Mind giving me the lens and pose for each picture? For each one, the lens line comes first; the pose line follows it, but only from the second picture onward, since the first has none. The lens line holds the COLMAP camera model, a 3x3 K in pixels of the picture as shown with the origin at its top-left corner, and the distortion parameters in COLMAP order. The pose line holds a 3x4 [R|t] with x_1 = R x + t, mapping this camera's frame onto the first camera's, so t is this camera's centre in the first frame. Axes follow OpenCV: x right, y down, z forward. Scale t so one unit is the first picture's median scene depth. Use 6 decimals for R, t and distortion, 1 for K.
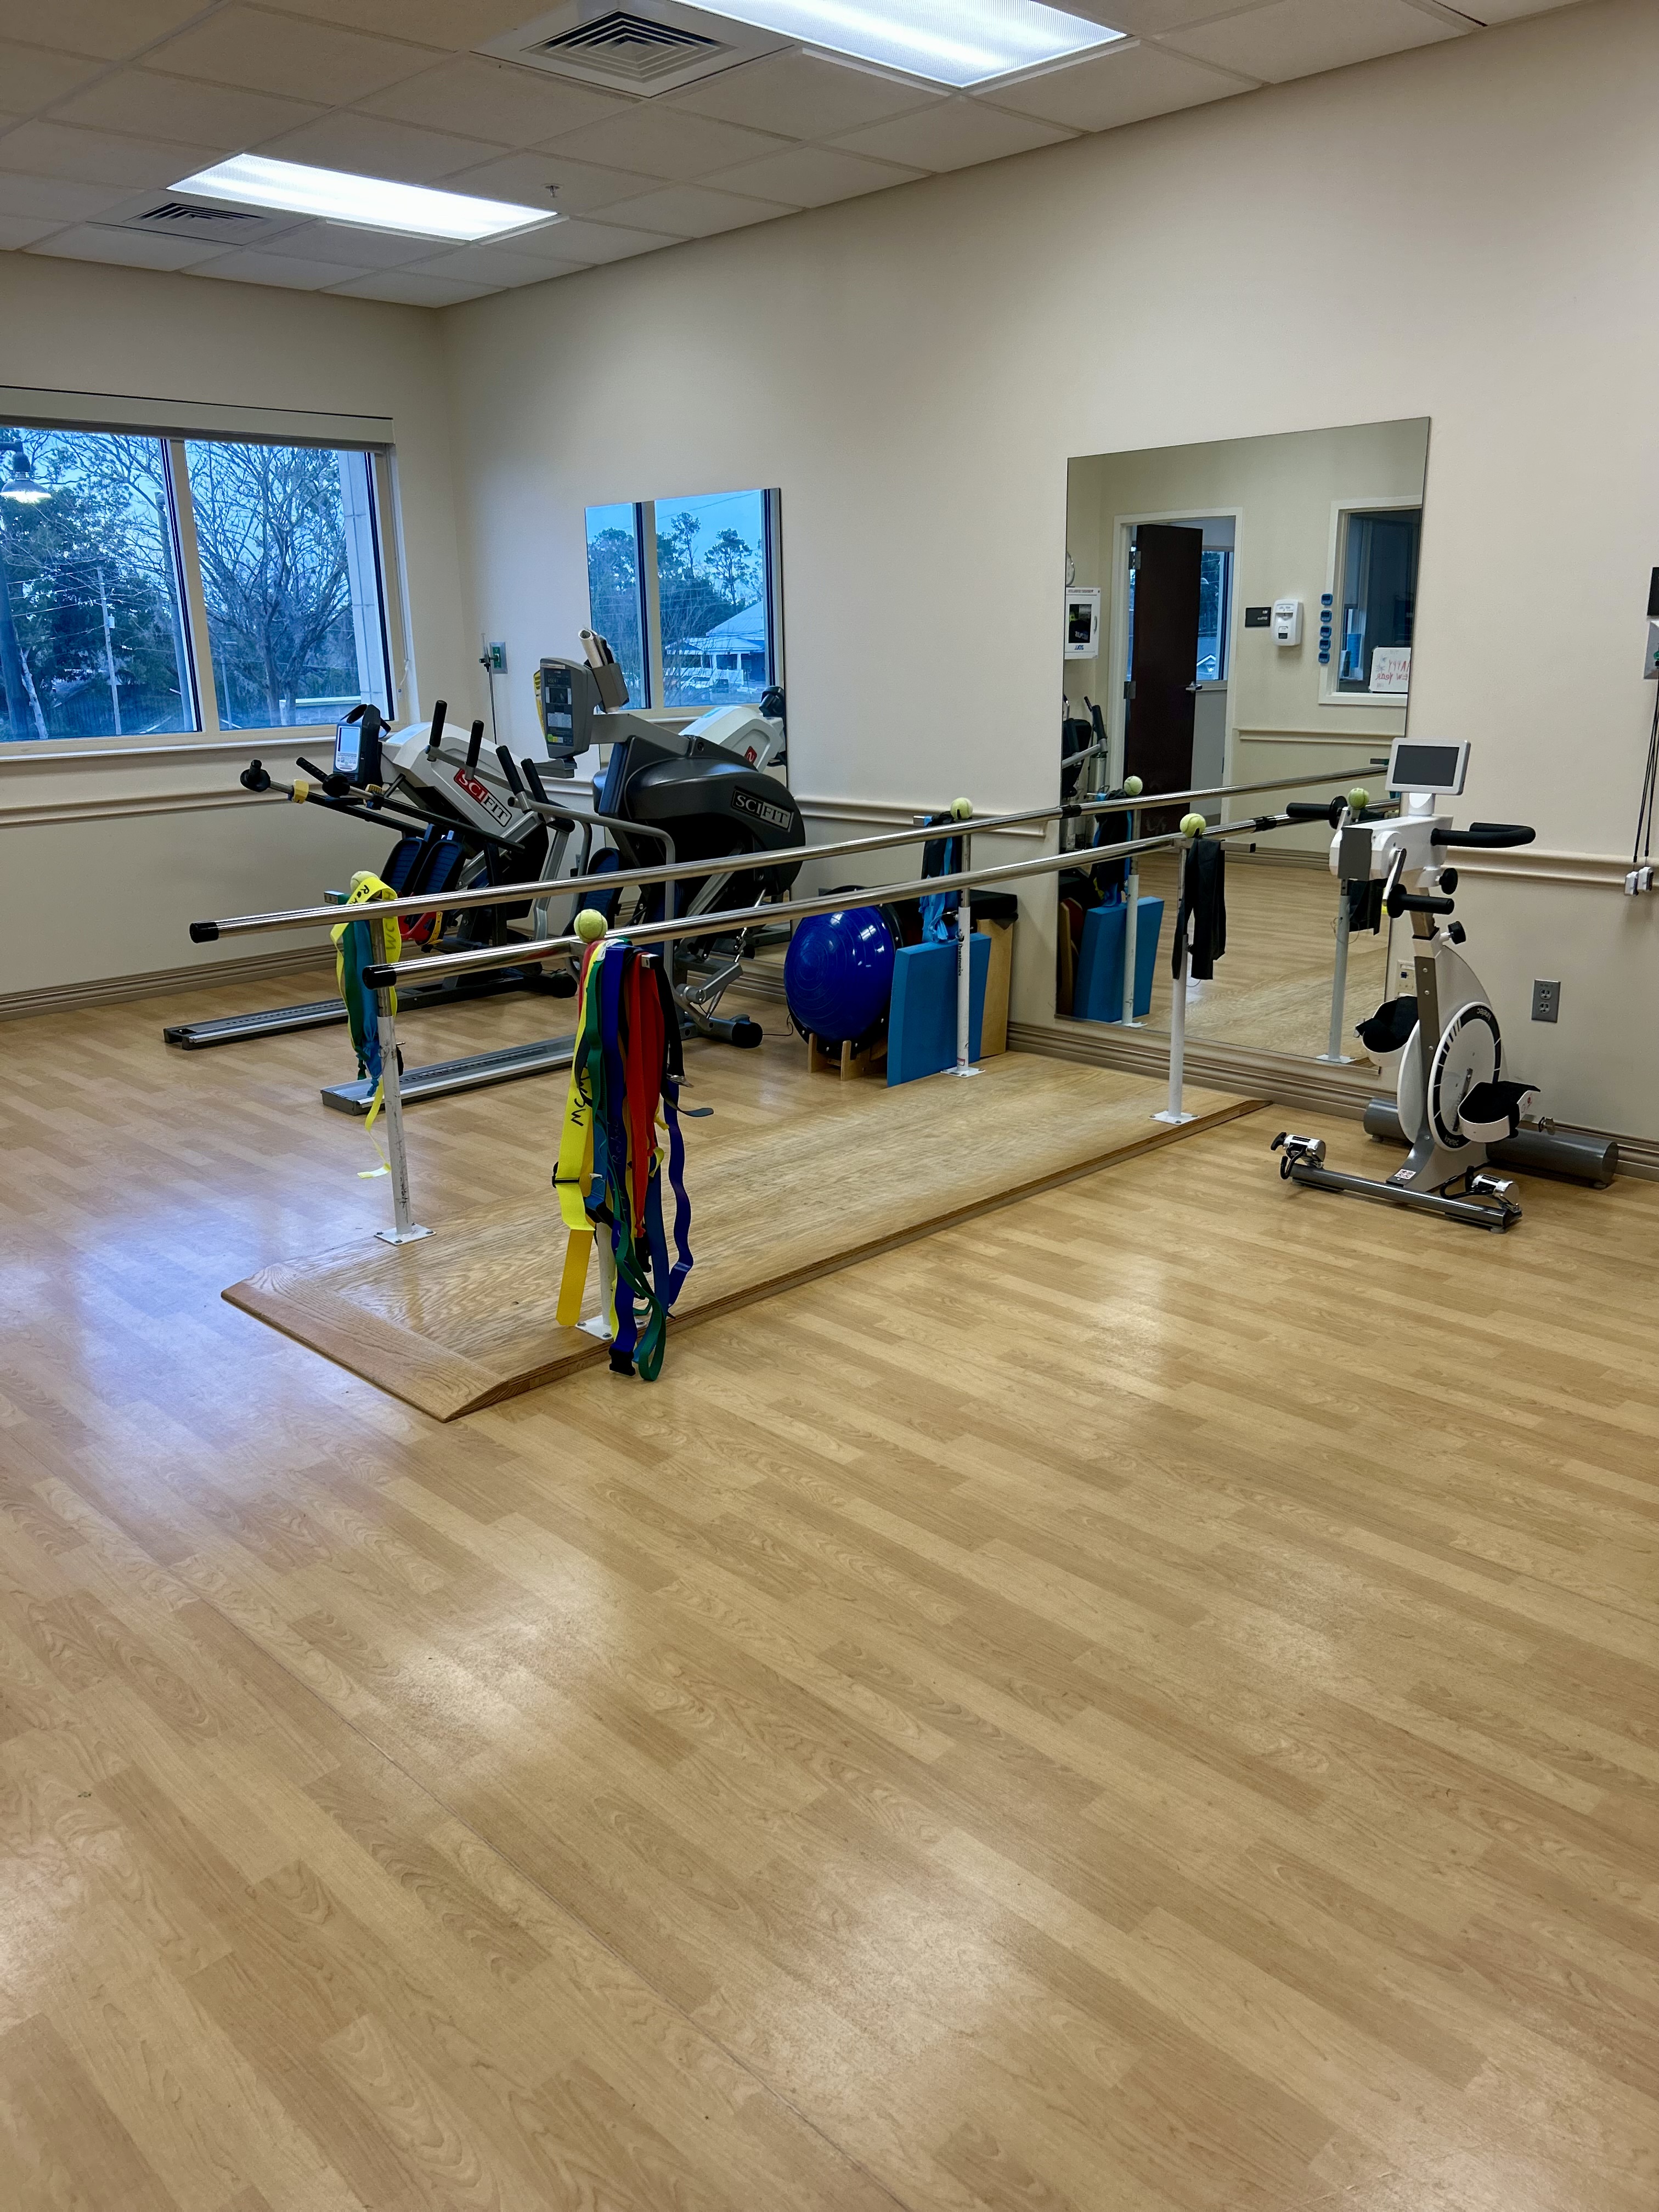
lens RADIAL K [[1648.5, 0, 829.5], [0, 1648.5, 1106.0], [0, 0, 1]] dist [0.003821, 0.000574]
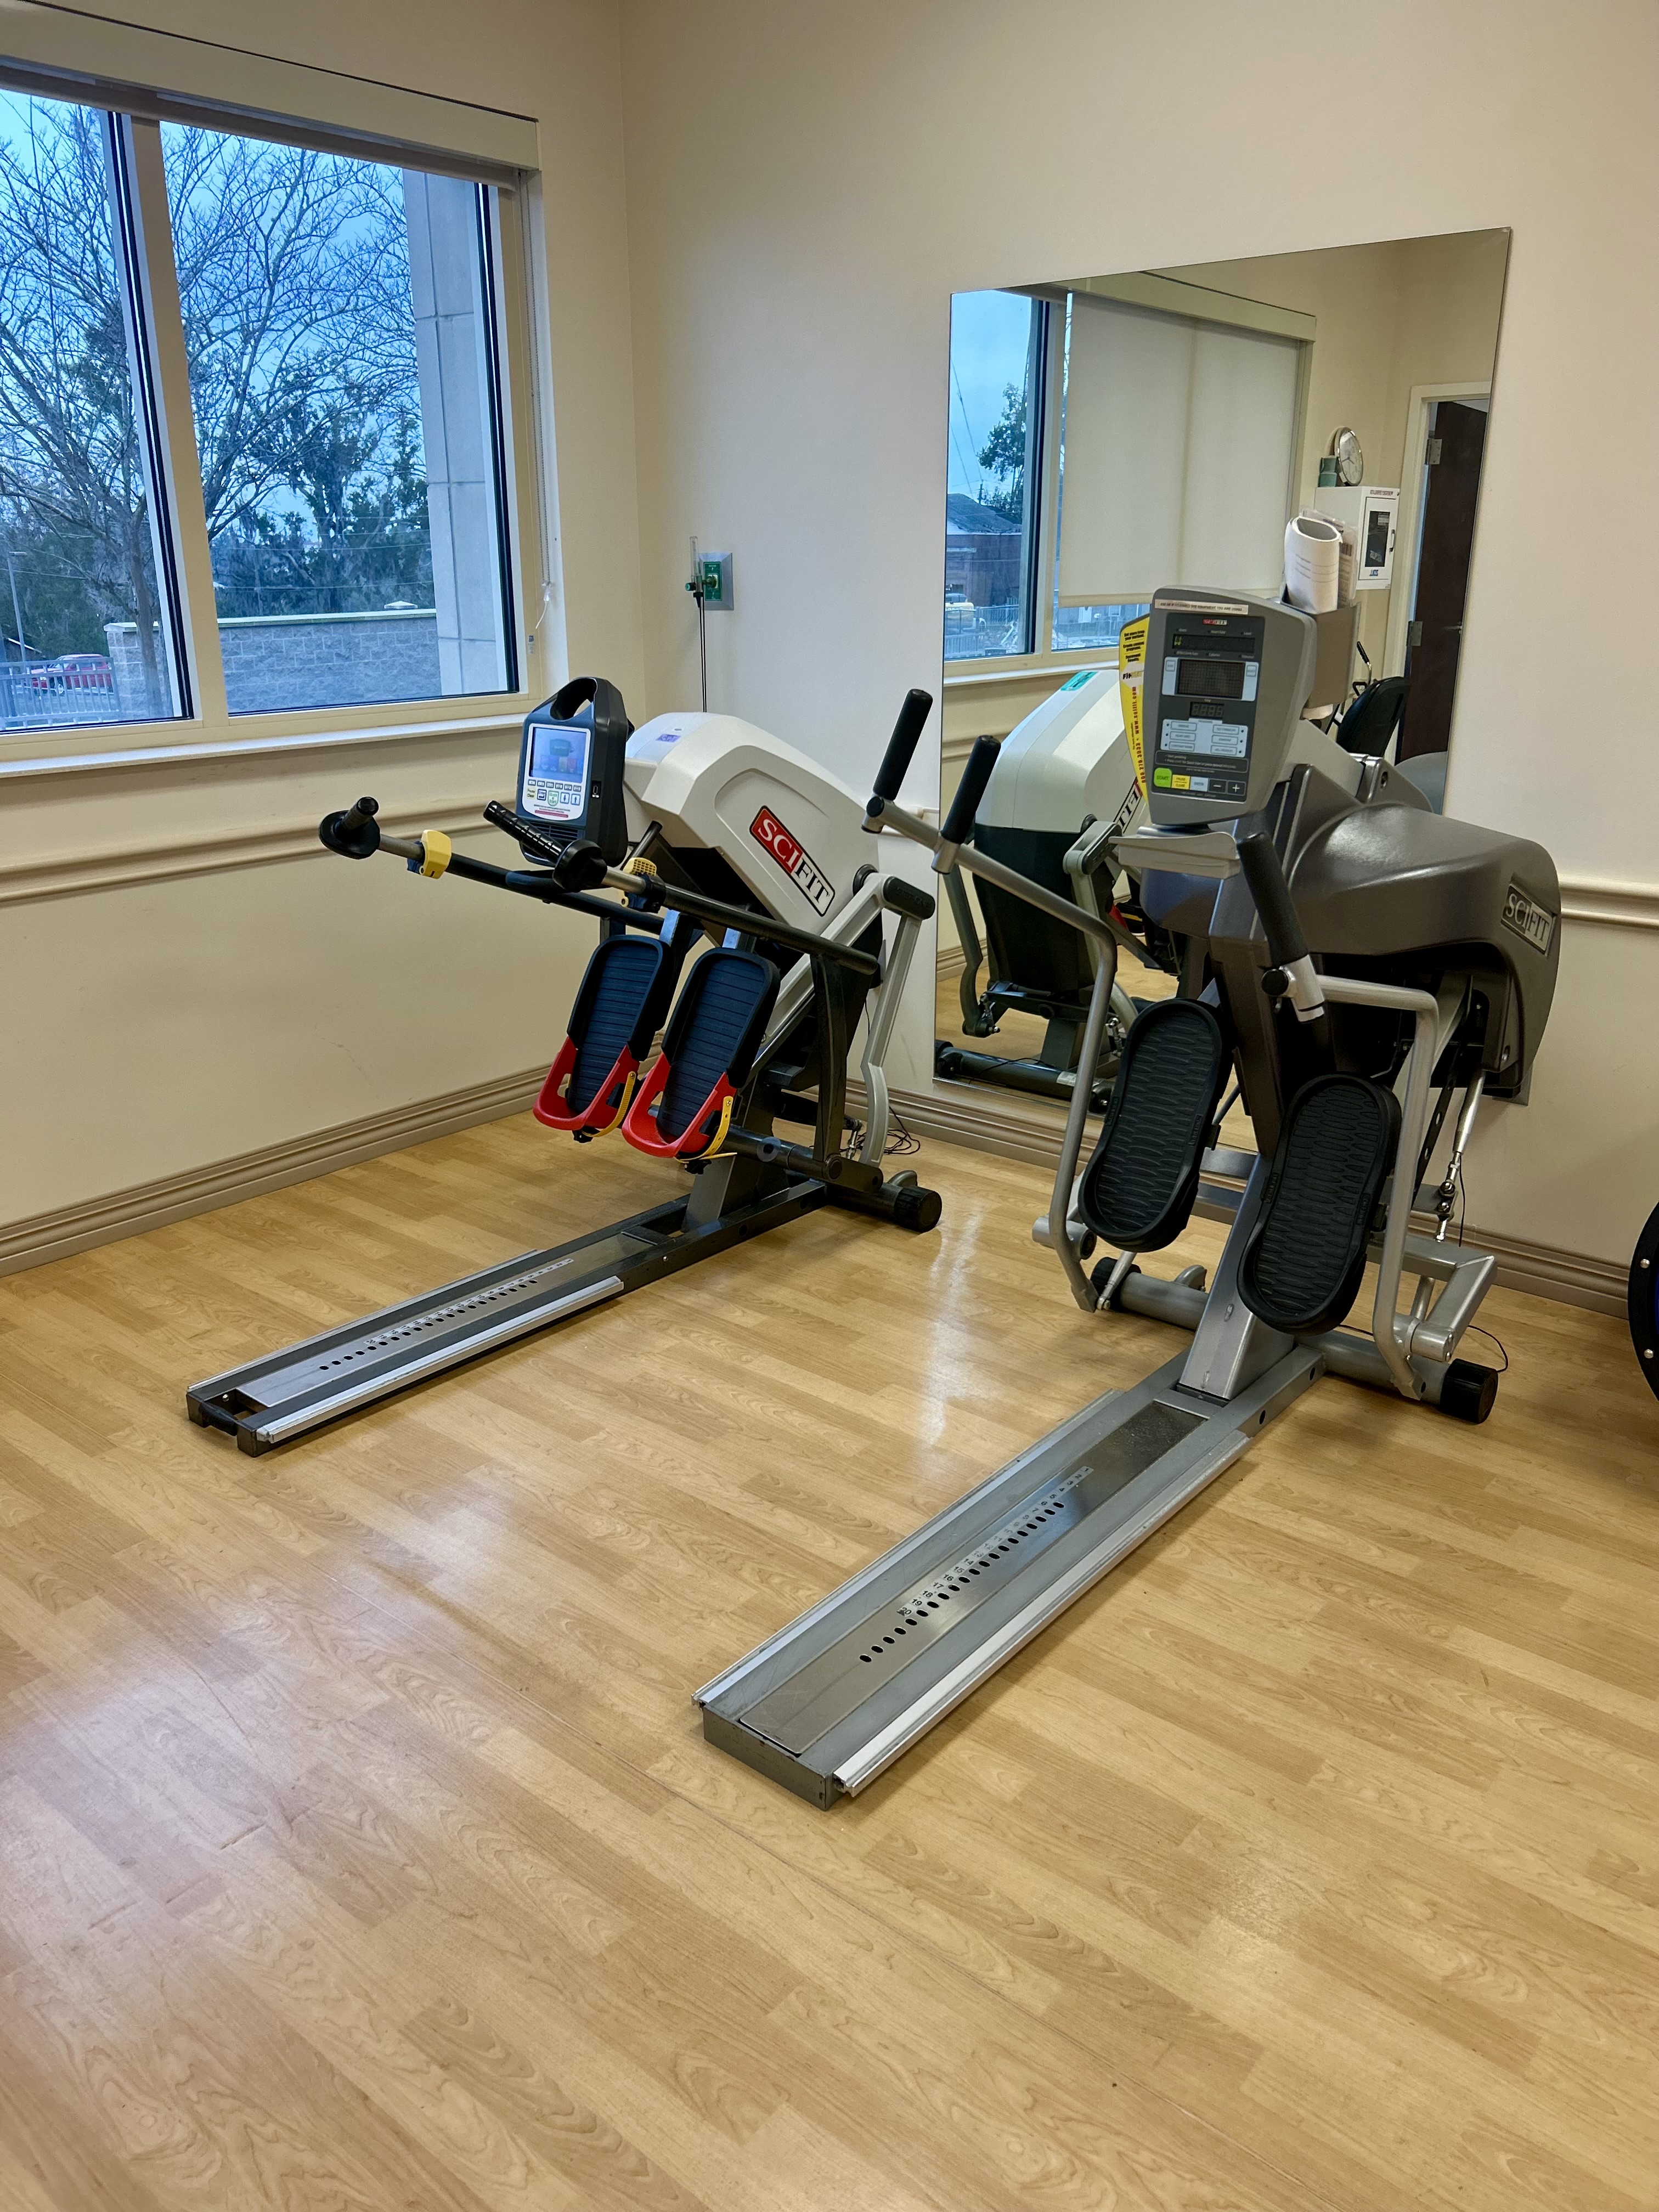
lens RADIAL K [[1703.9, 0, 823.5], [0, 1703.9, 1049.8], [0, 0, 1]] dist [0.074306, -0.057398]
pose [[0.995558, -0.010529, 0.093560, -0.113339], [0.010378, 0.999944, 0.002098, -0.059172], [-0.093576, -0.001117, 0.995611, 0.217040]]
